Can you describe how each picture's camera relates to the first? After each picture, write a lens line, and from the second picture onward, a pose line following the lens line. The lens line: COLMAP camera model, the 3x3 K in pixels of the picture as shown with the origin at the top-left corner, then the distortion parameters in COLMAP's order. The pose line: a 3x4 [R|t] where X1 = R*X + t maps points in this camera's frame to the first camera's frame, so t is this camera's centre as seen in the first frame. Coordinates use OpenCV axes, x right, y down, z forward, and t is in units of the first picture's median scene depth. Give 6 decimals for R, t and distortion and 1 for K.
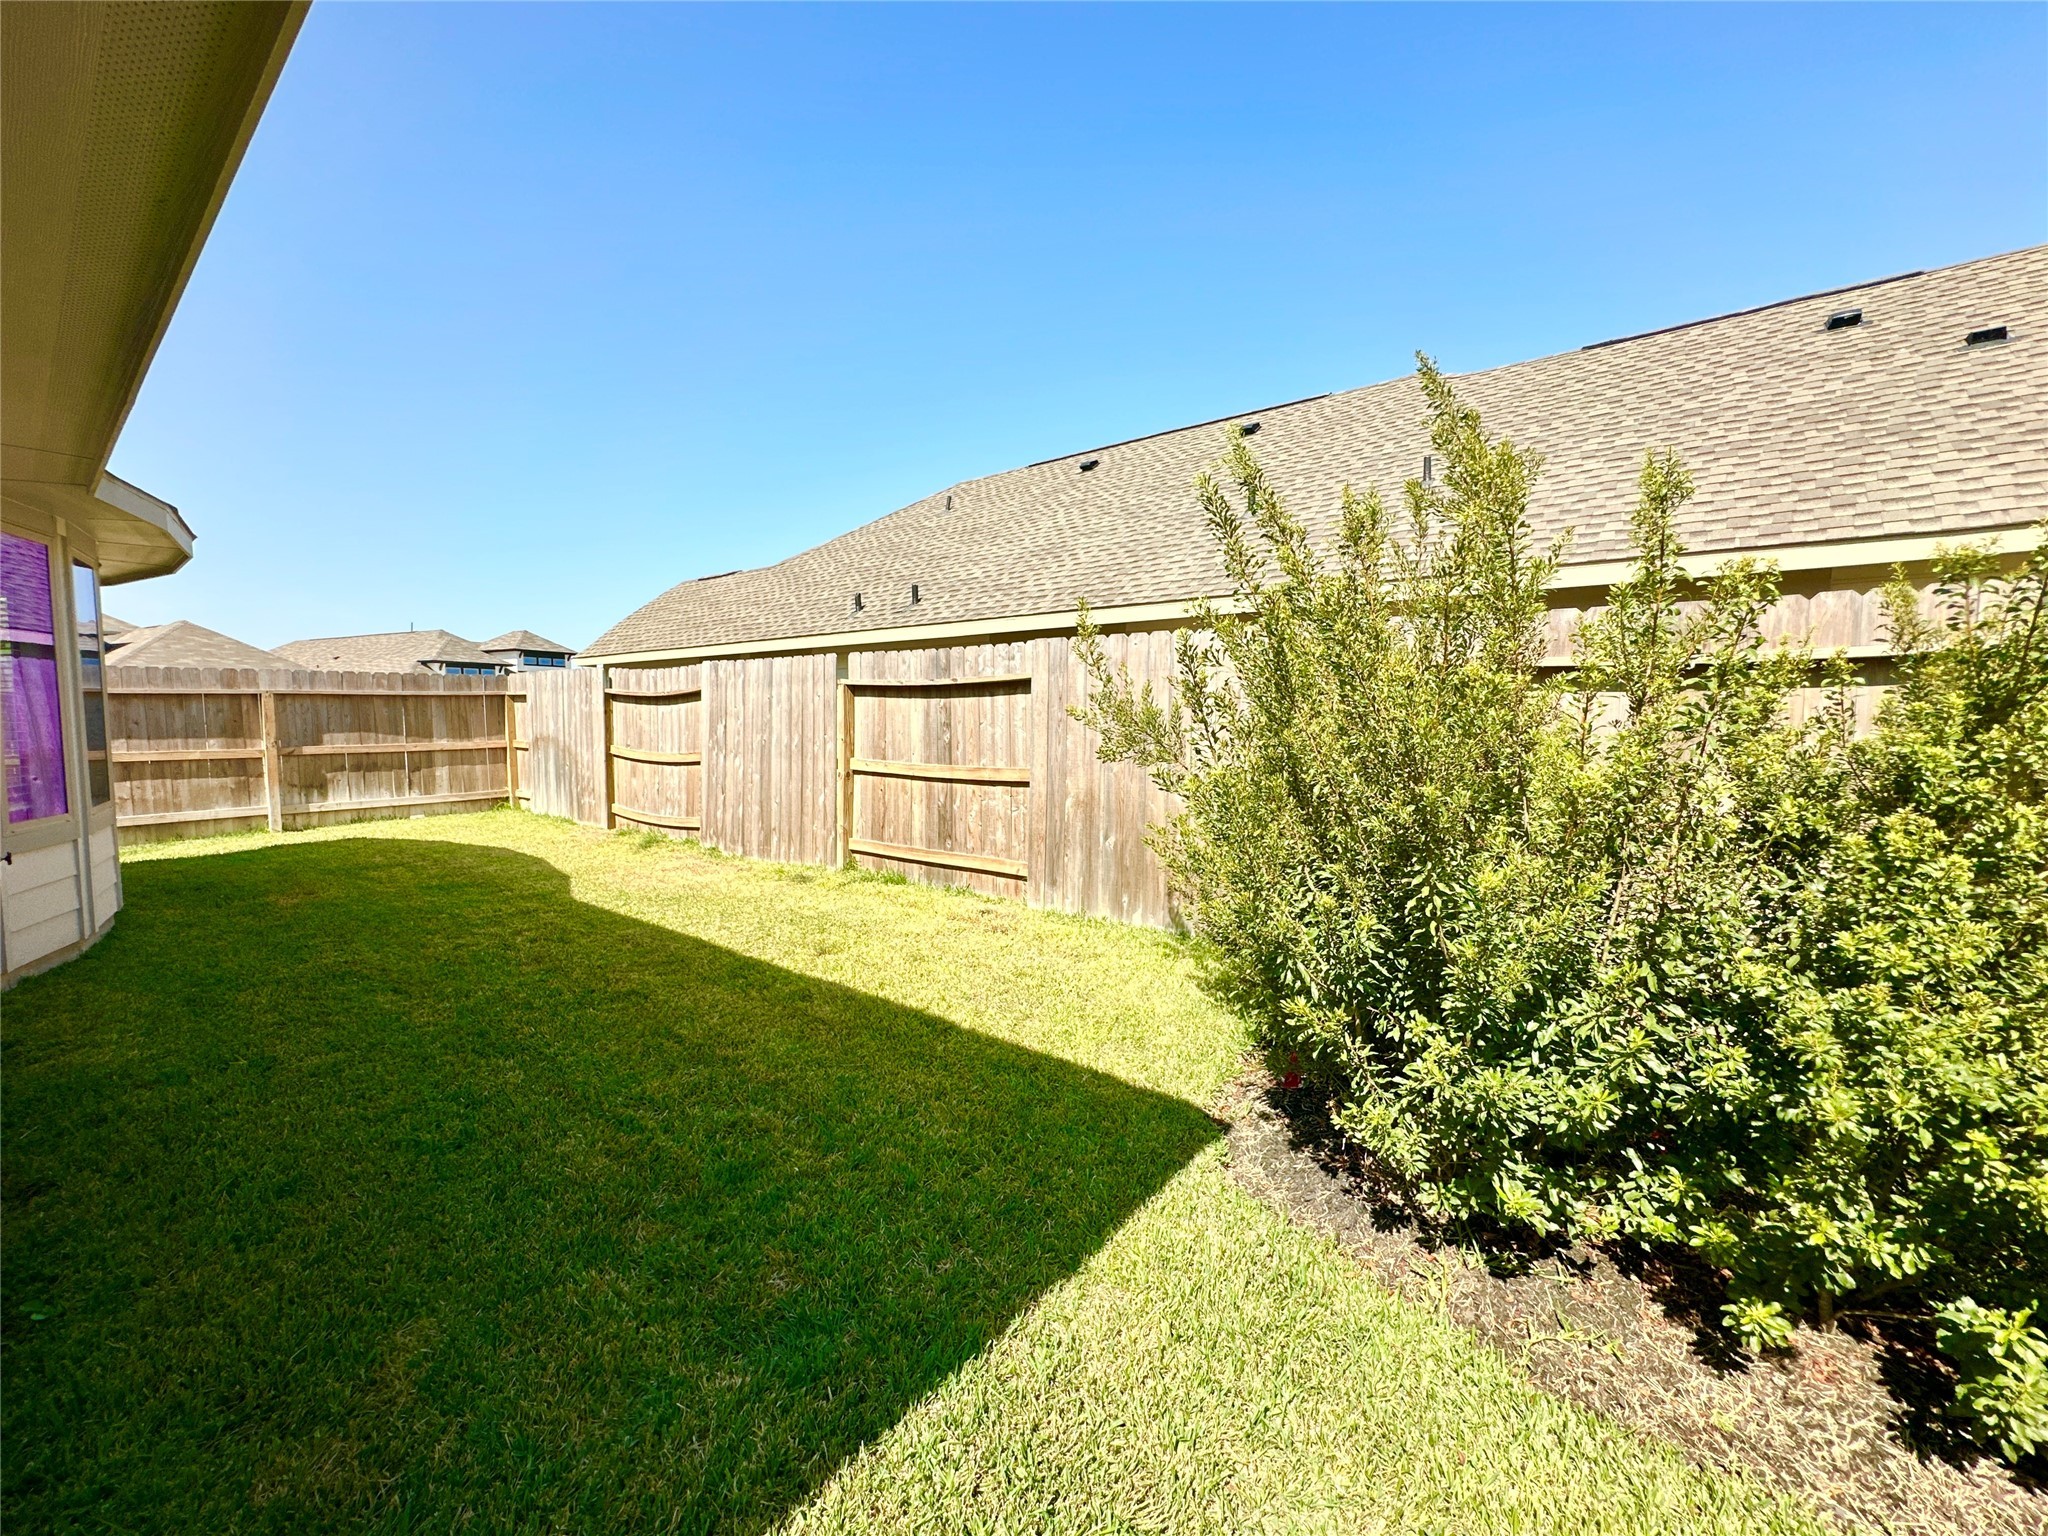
lens RADIAL K [[818.8, 0, 1023.9], [0, 818.8, 762.8], [0, 0, 1]] dist [-0.002409, -0.000134]
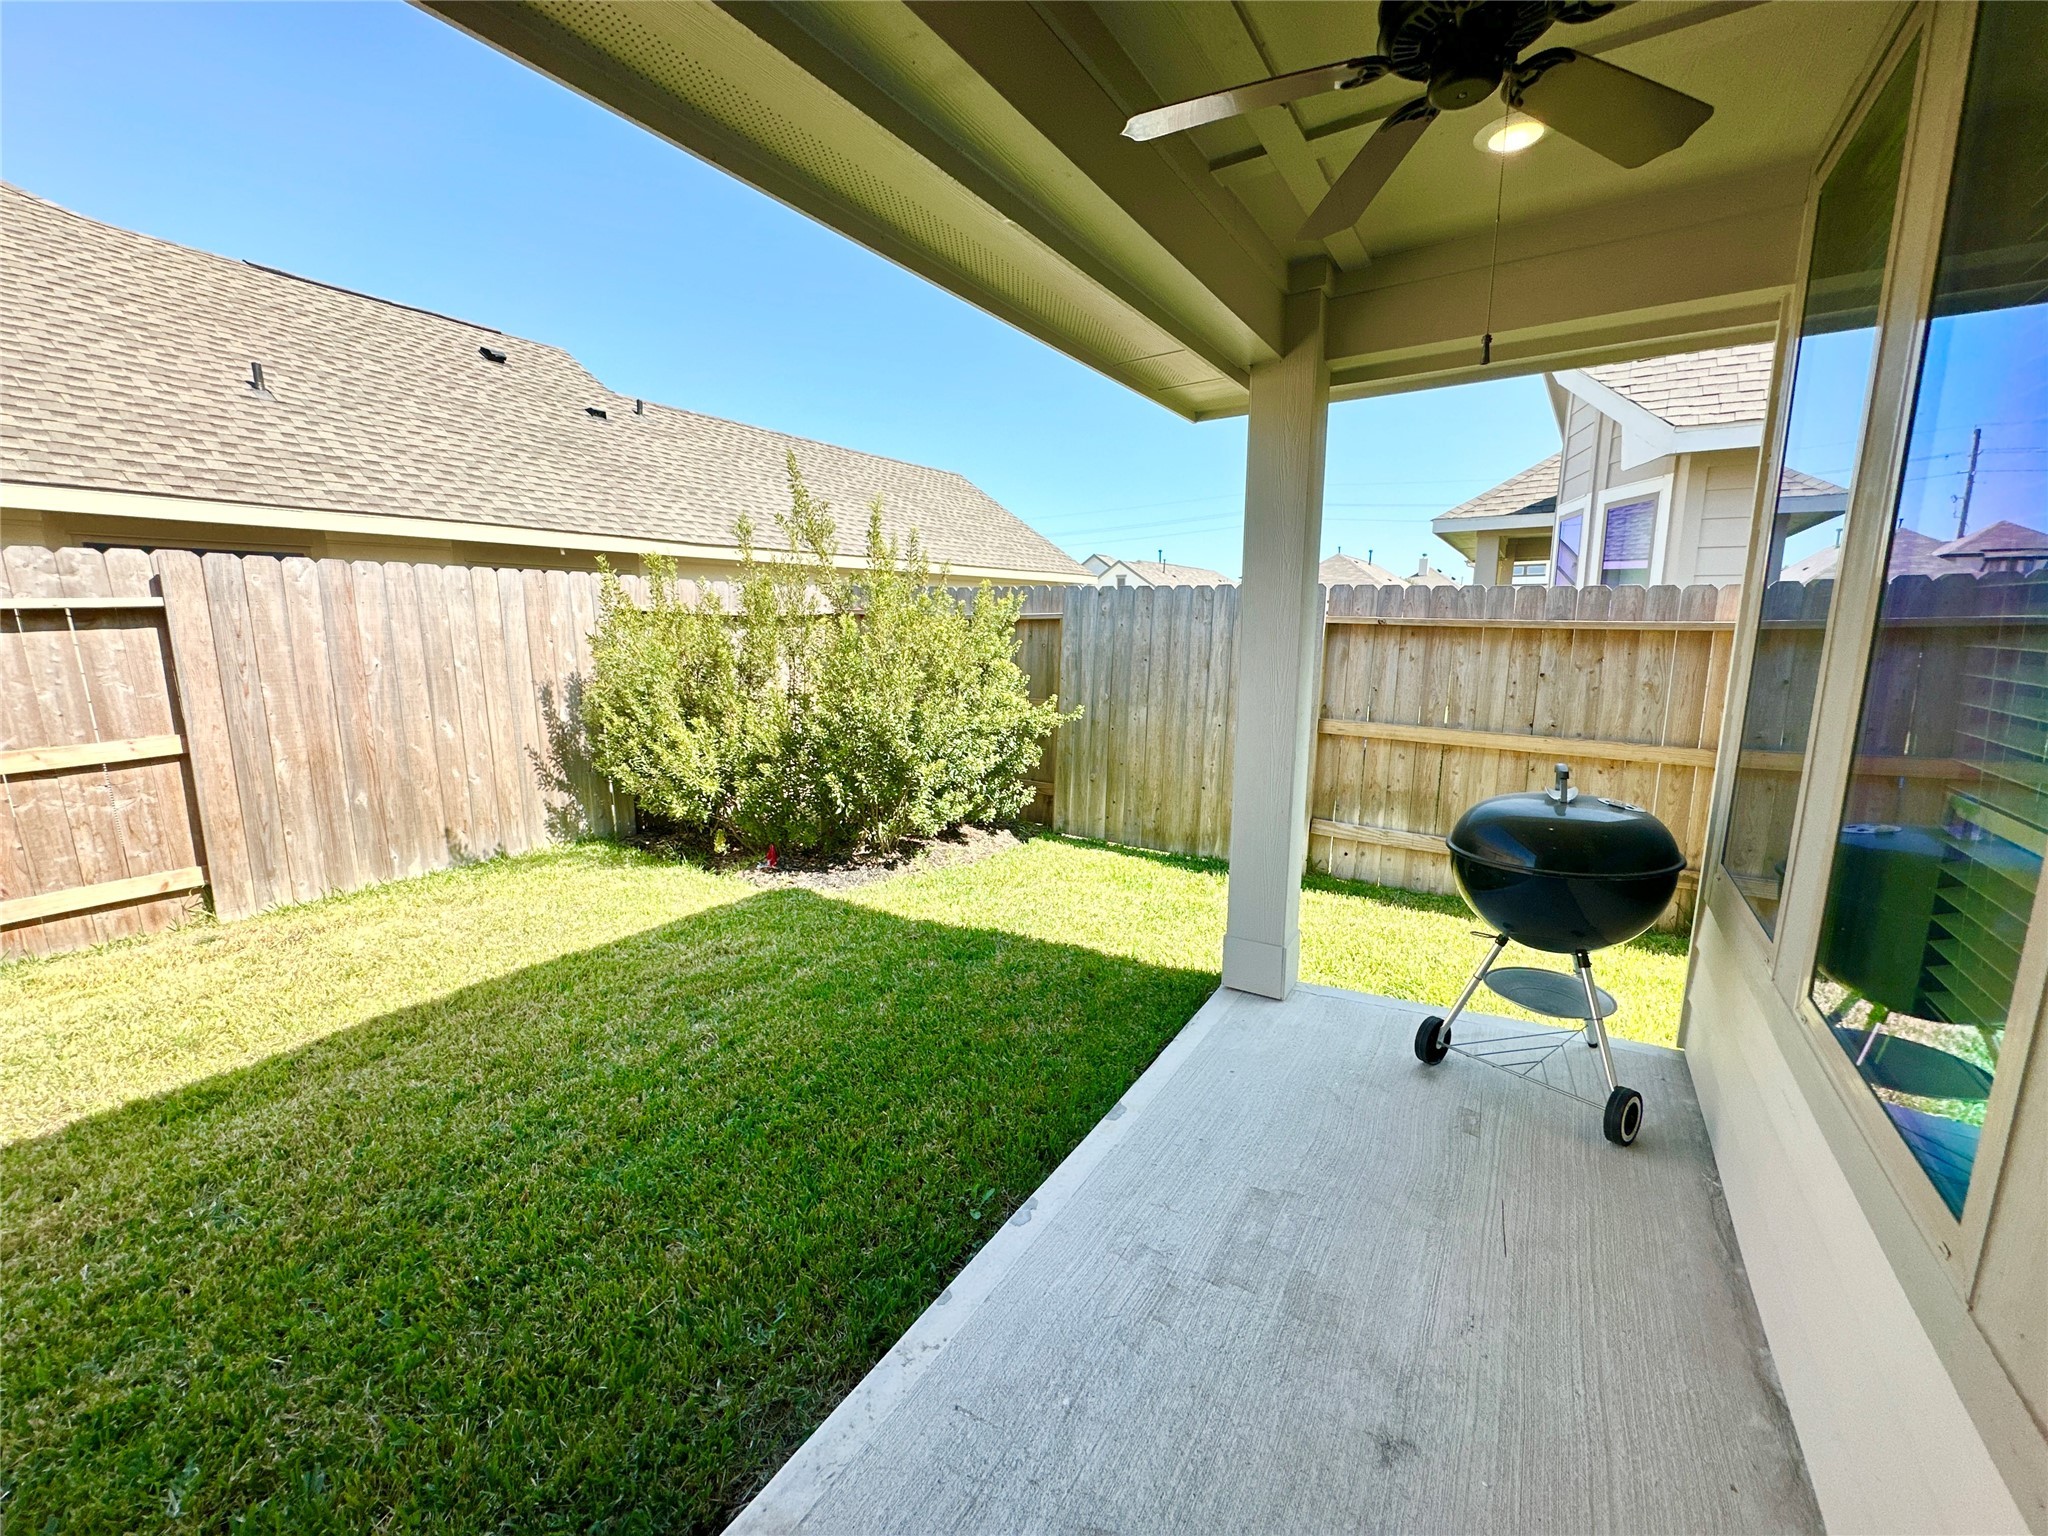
lens RADIAL K [[818.8, 0, 1023.9], [0, 818.8, 762.8], [0, 0, 1]] dist [-0.002409, -0.000134]
pose [[-0.102045, -0.169194, 0.980286, -0.792377], [0.067184, 0.982008, 0.176485, -0.046591], [-0.992508, 0.083869, -0.088842, 0.356747]]
